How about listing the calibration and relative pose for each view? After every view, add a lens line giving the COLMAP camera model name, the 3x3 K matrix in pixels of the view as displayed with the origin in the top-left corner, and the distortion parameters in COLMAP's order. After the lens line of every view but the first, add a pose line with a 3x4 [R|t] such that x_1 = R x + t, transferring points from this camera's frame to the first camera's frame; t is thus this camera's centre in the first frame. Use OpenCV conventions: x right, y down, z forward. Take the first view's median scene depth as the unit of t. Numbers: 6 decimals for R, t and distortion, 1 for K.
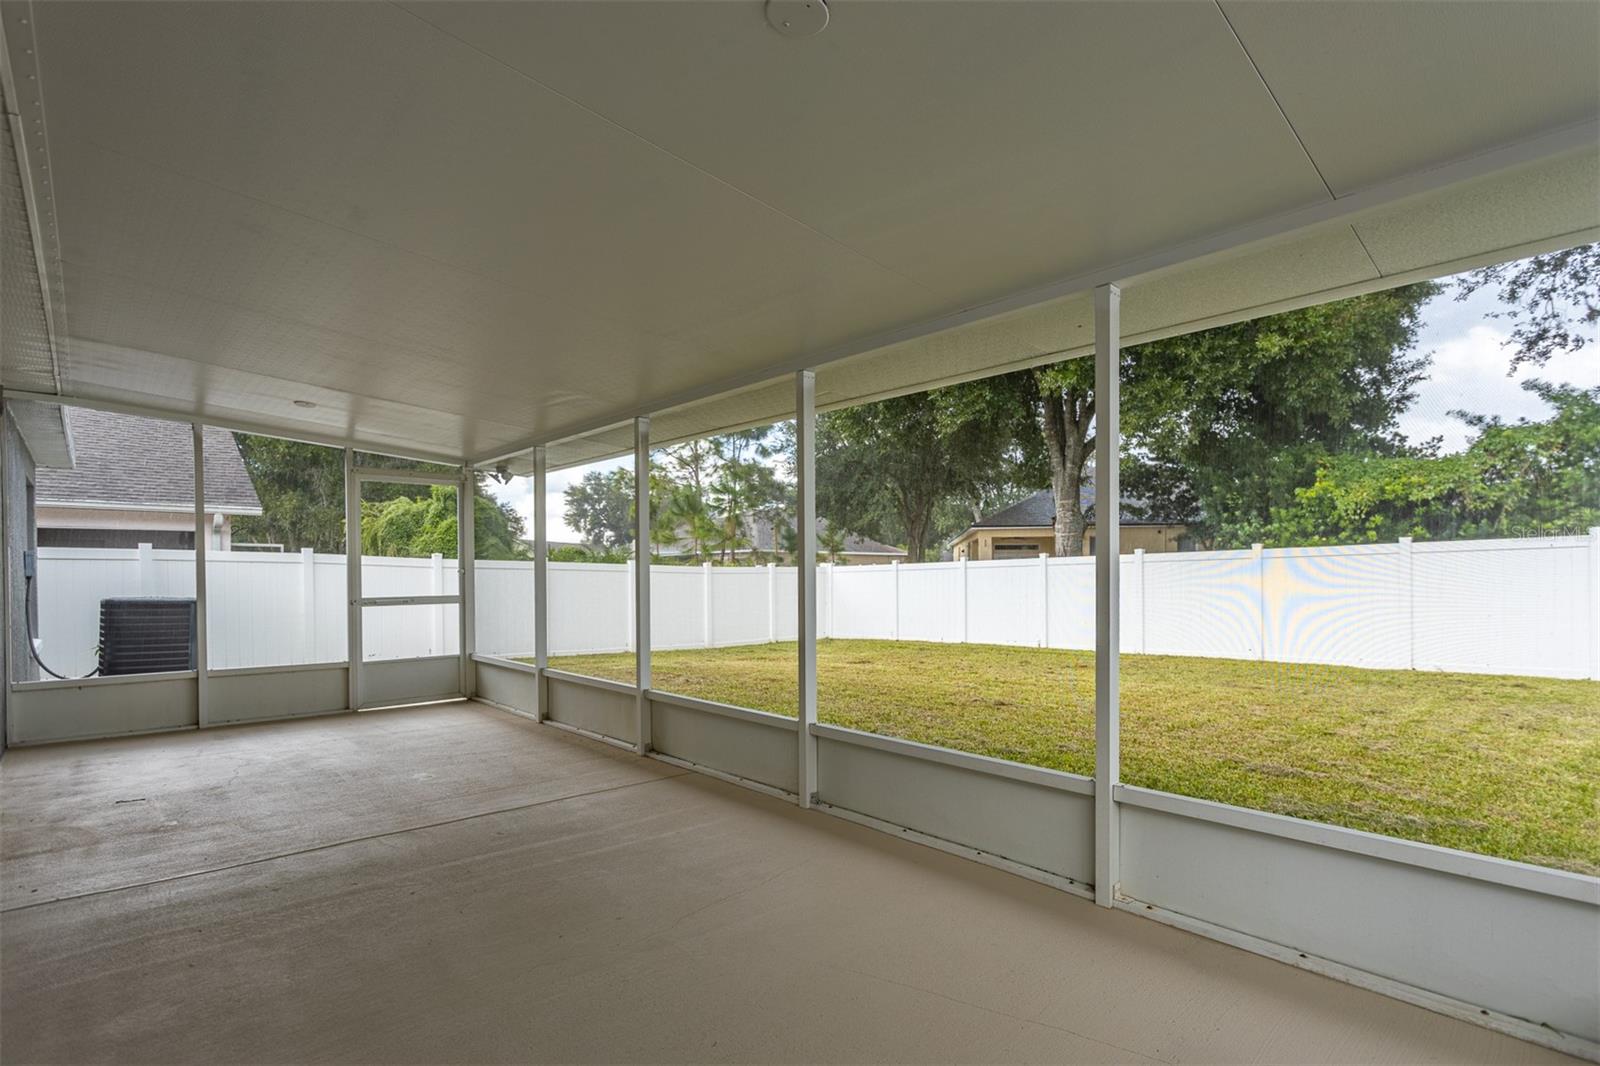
lens RADIAL K [[740.2, 0, 803.8], [0, 740.2, 588.6], [0, 0, 1]] dist [-0.003210, 0.000084]
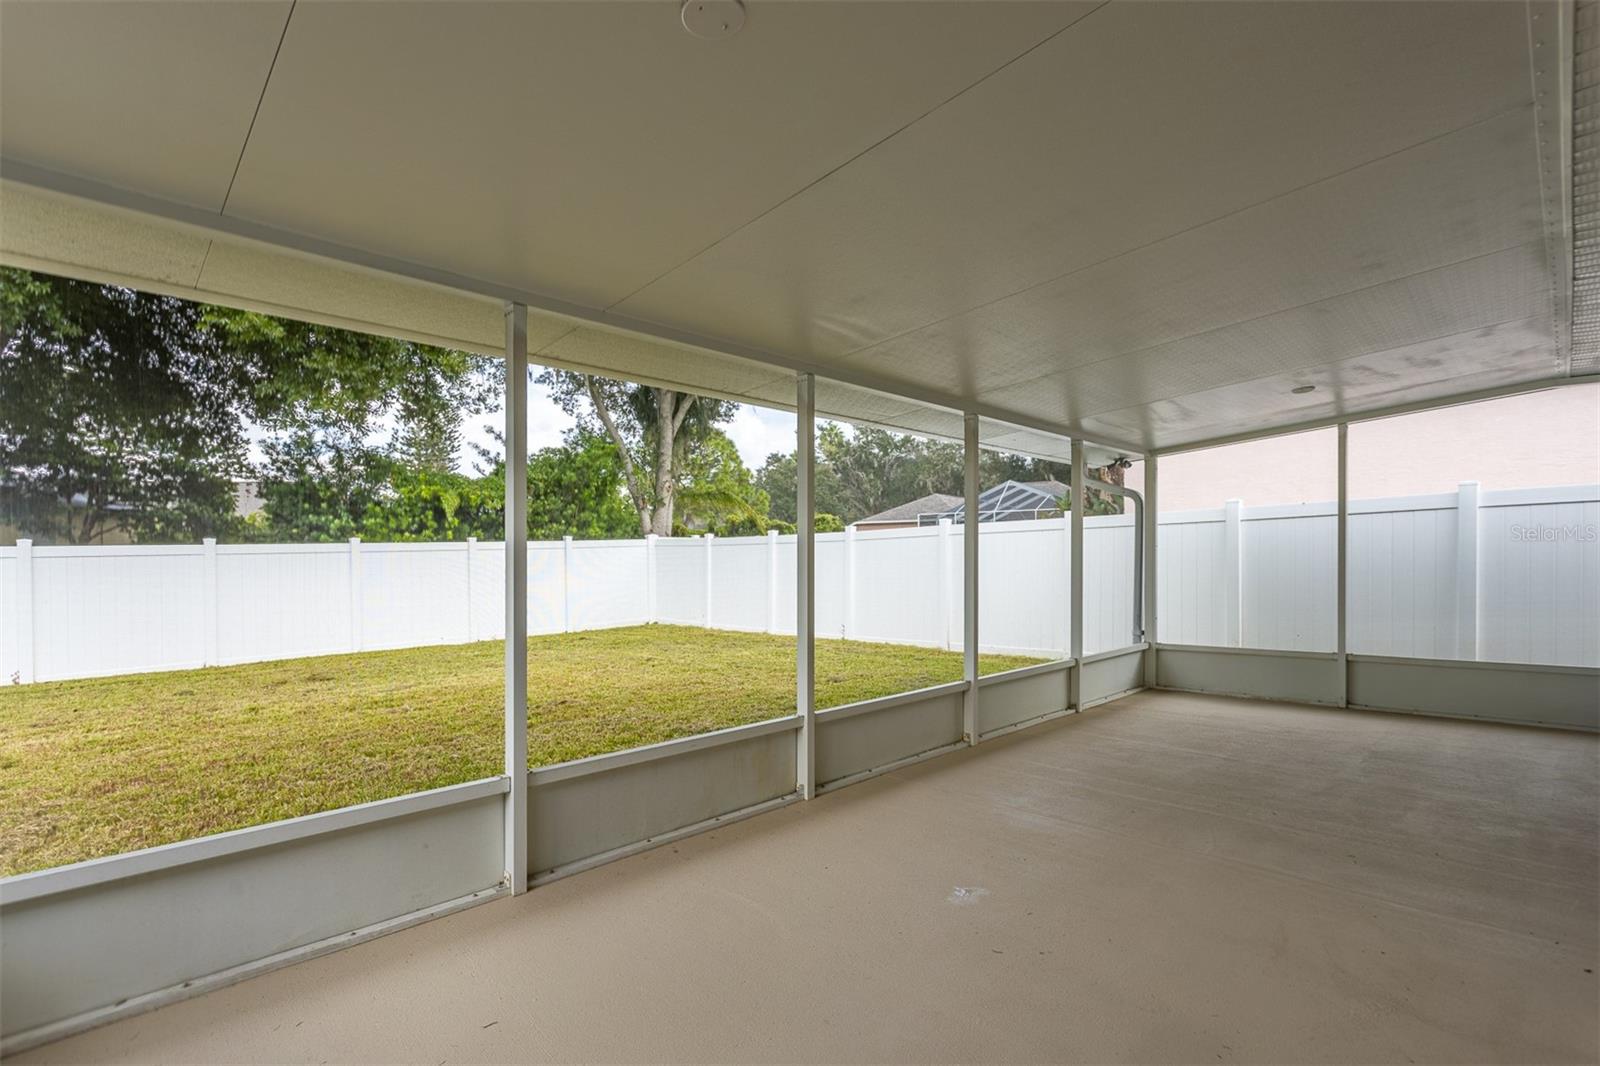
lens RADIAL K [[728.5, 0, 805.1], [0, 728.5, 563.8], [0, 0, 1]] dist [-0.003395, -0.000335]
pose [[-0.003476, 0.000100, 0.999994, -0.976992], [0.024641, 0.999696, -0.000014, -0.024121], [-0.999690, 0.024641, -0.003477, 0.985475]]
